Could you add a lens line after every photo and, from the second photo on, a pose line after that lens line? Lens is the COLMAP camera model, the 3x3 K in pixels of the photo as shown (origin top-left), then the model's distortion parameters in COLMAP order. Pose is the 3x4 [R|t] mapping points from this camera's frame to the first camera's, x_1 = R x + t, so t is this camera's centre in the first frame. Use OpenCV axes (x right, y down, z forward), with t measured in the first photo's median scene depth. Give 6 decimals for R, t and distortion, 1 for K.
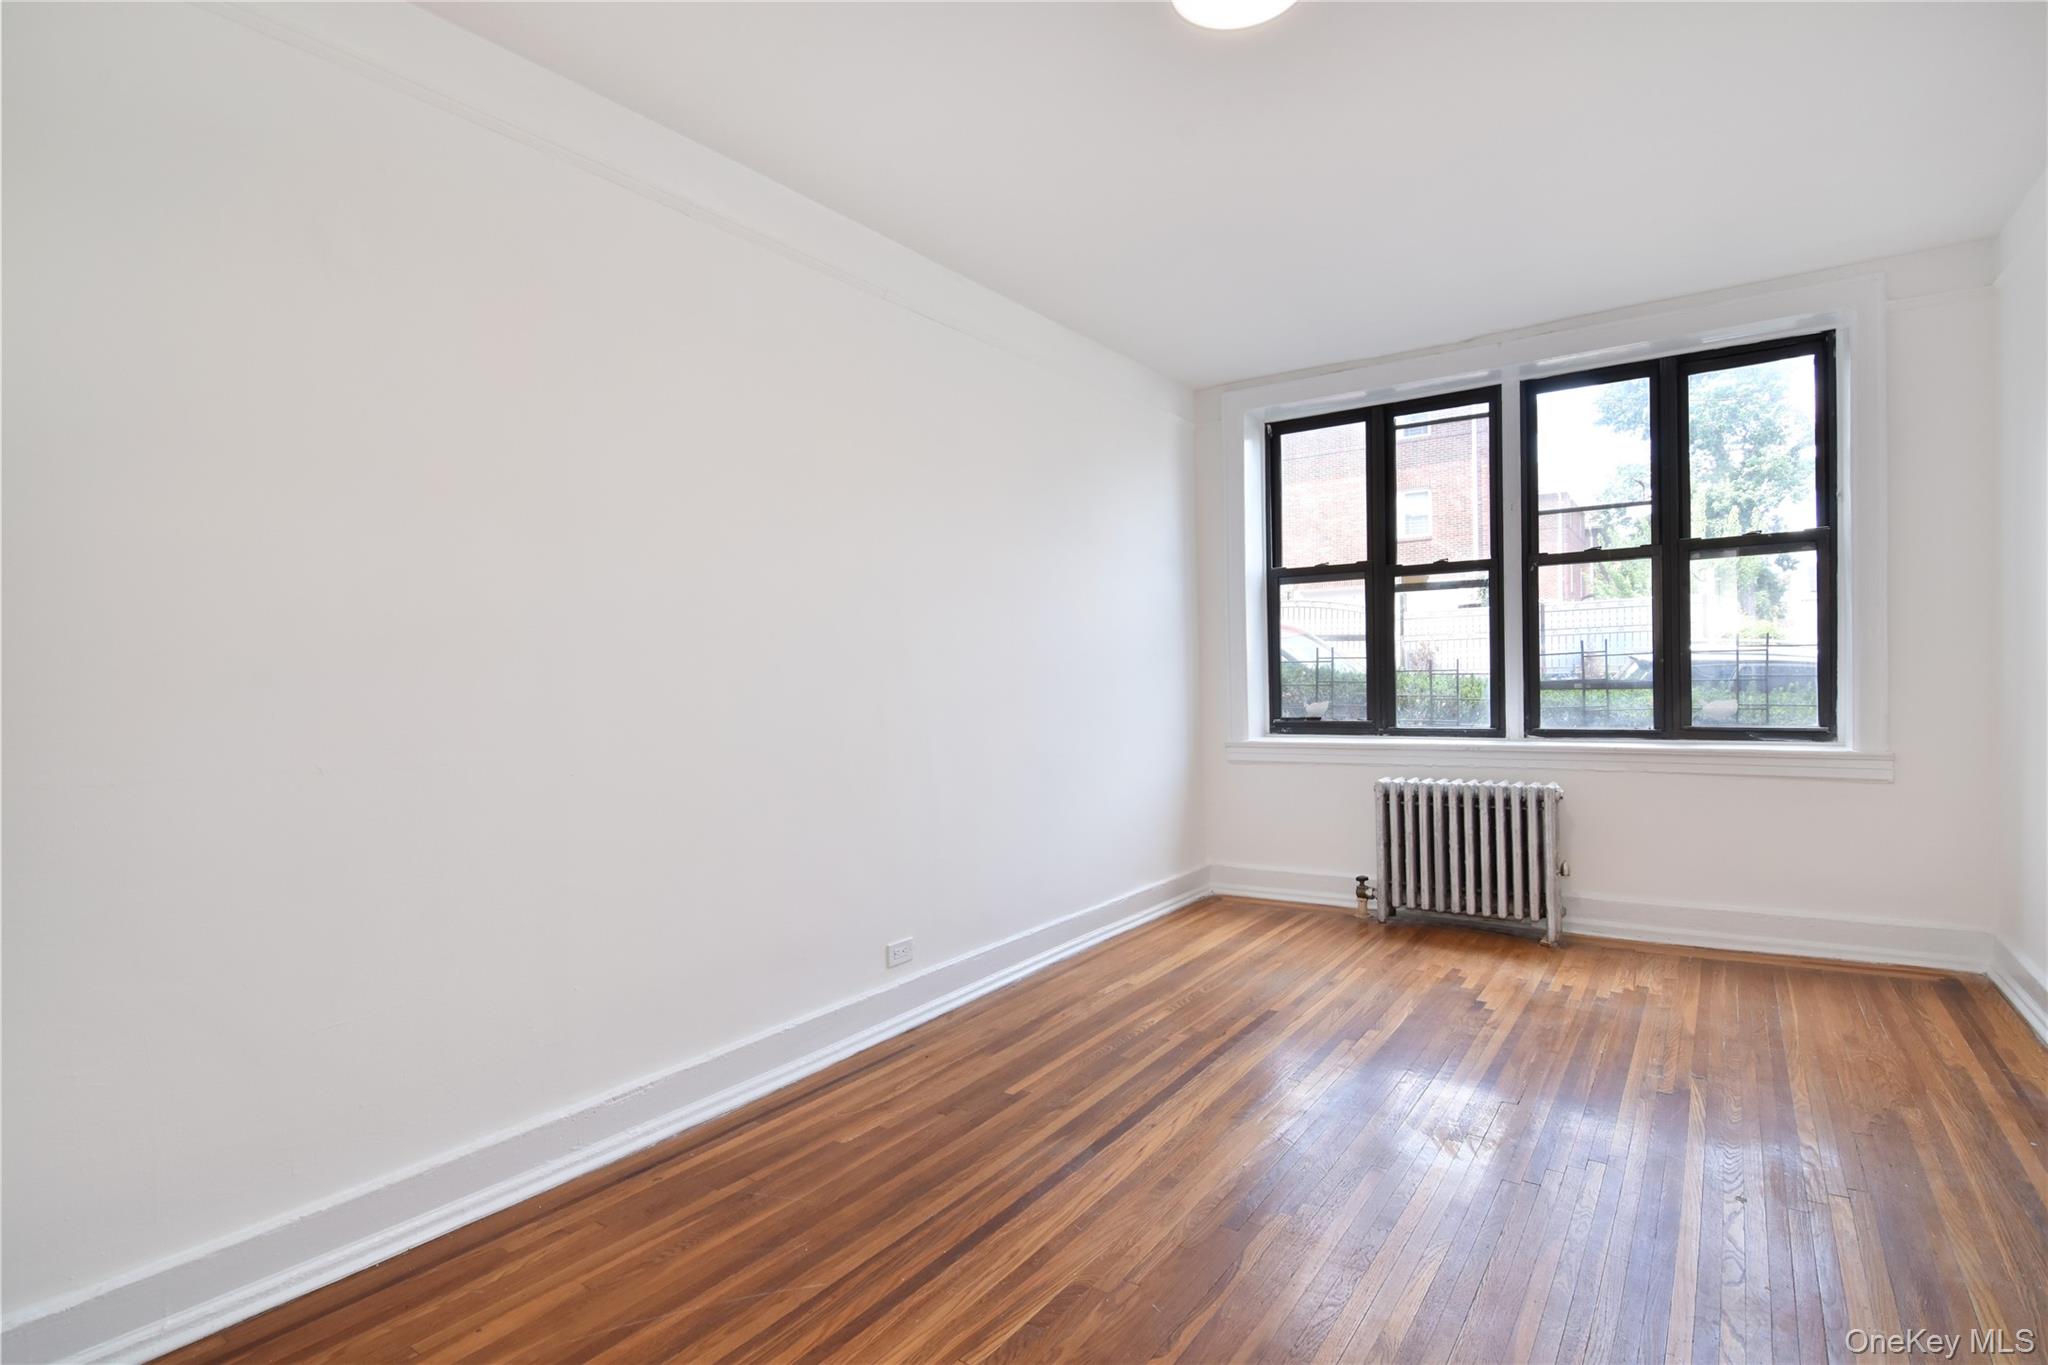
lens RADIAL K [[1002.6, 0, 1023.2], [0, 1002.6, 700.7], [0, 0, 1]] dist [-0.002020, -0.014624]
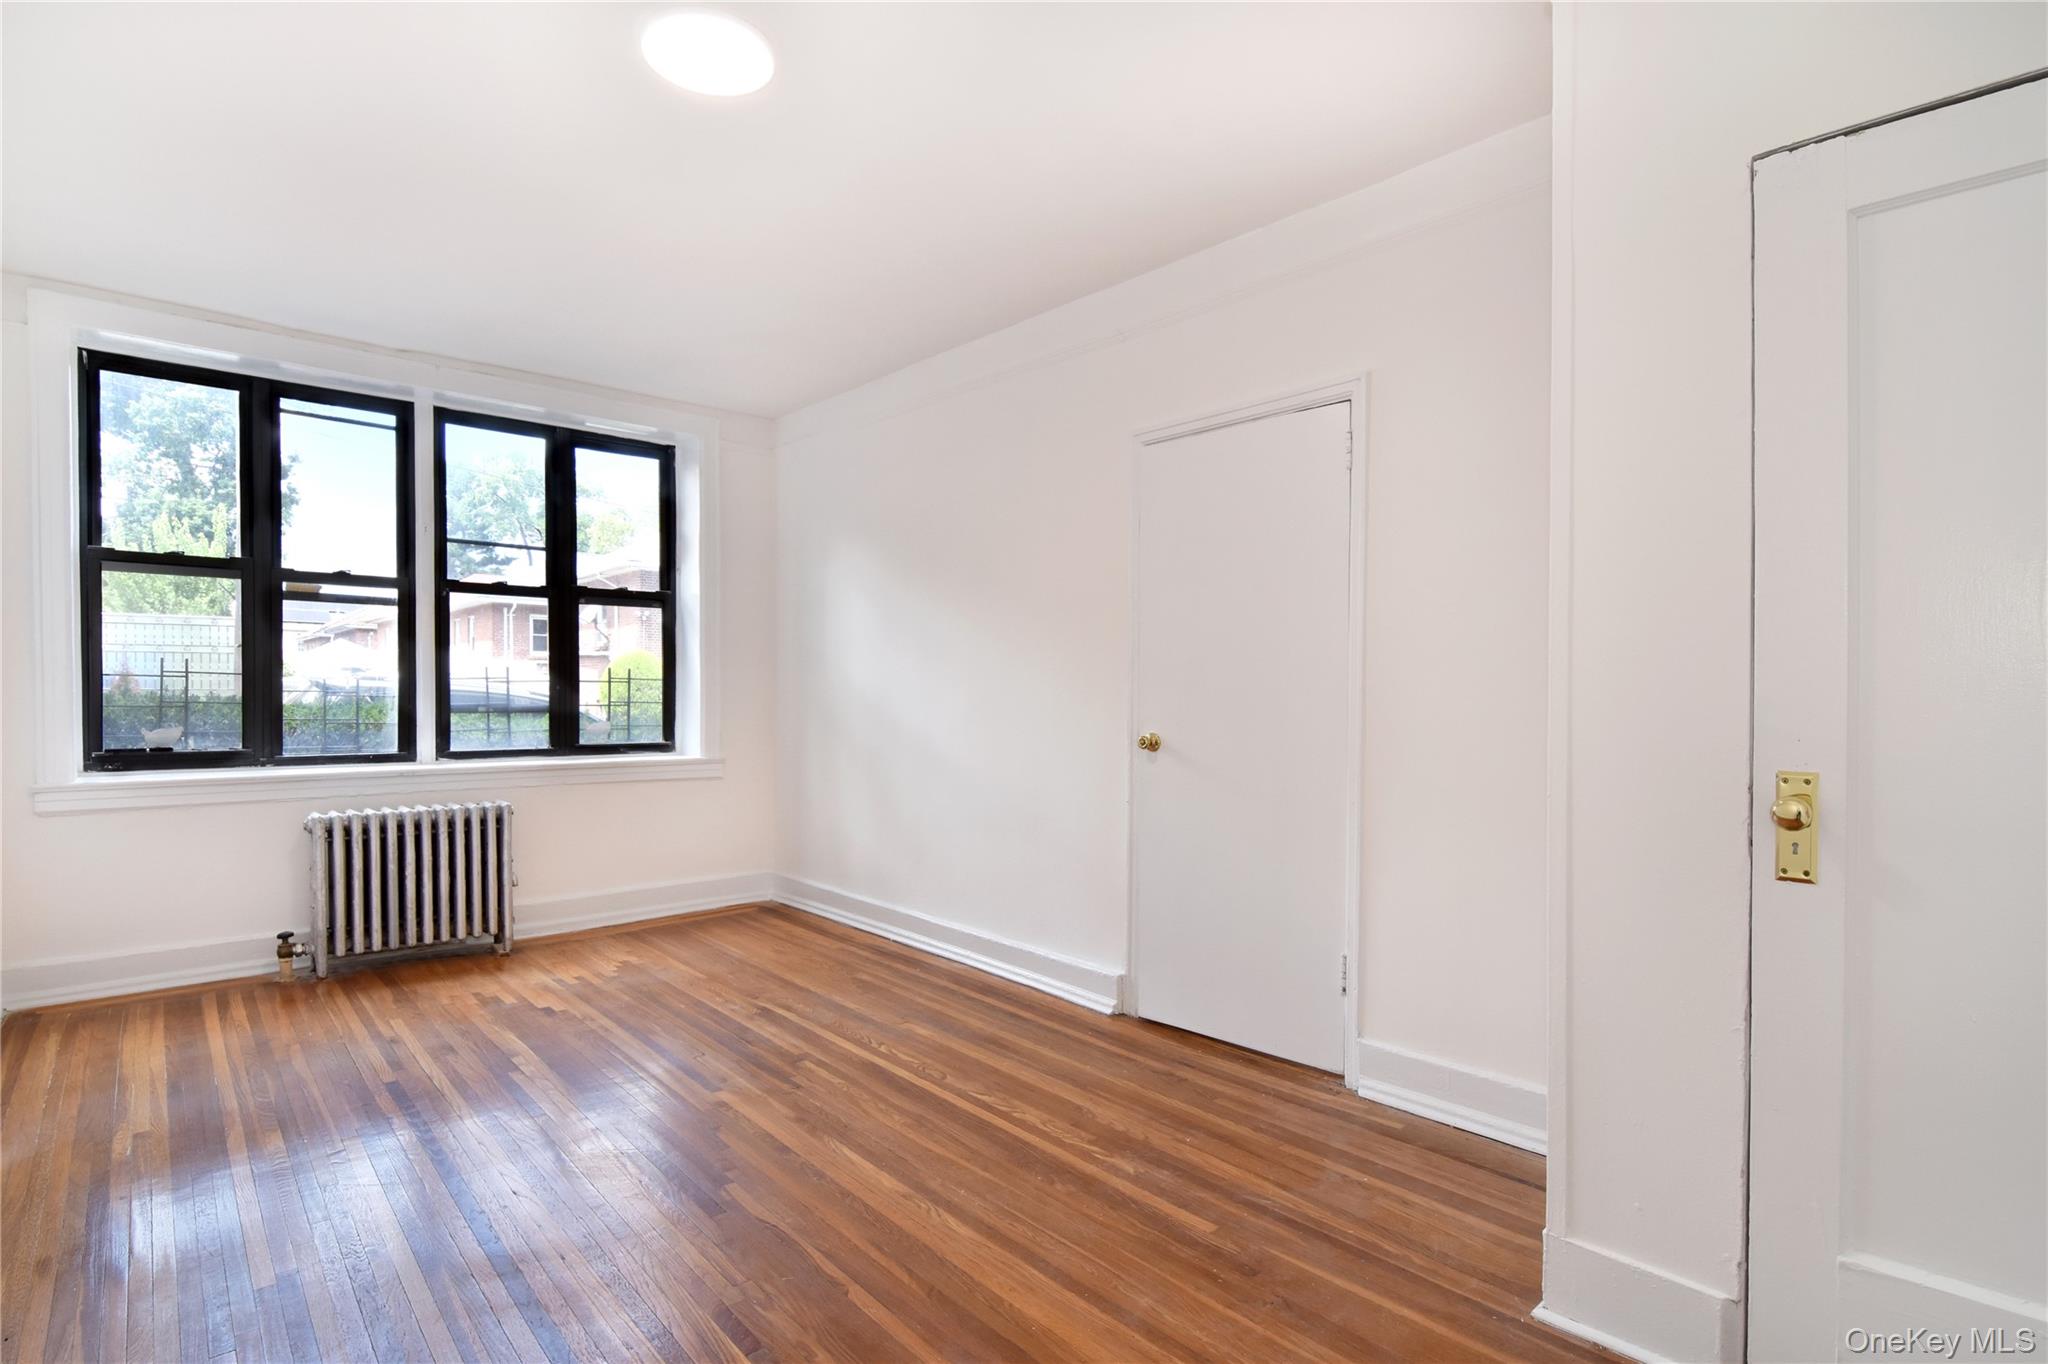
lens RADIAL K [[1002.6, 0, 1023.2], [0, 1002.6, 700.2], [0, 0, 1]] dist [-0.002020, -0.014624]
pose [[0.234814, 0.016164, 0.971906, -0.352716], [0.011639, 0.999743, -0.019439, 0.003023], [-0.971971, 0.015877, 0.234565, 0.202585]]
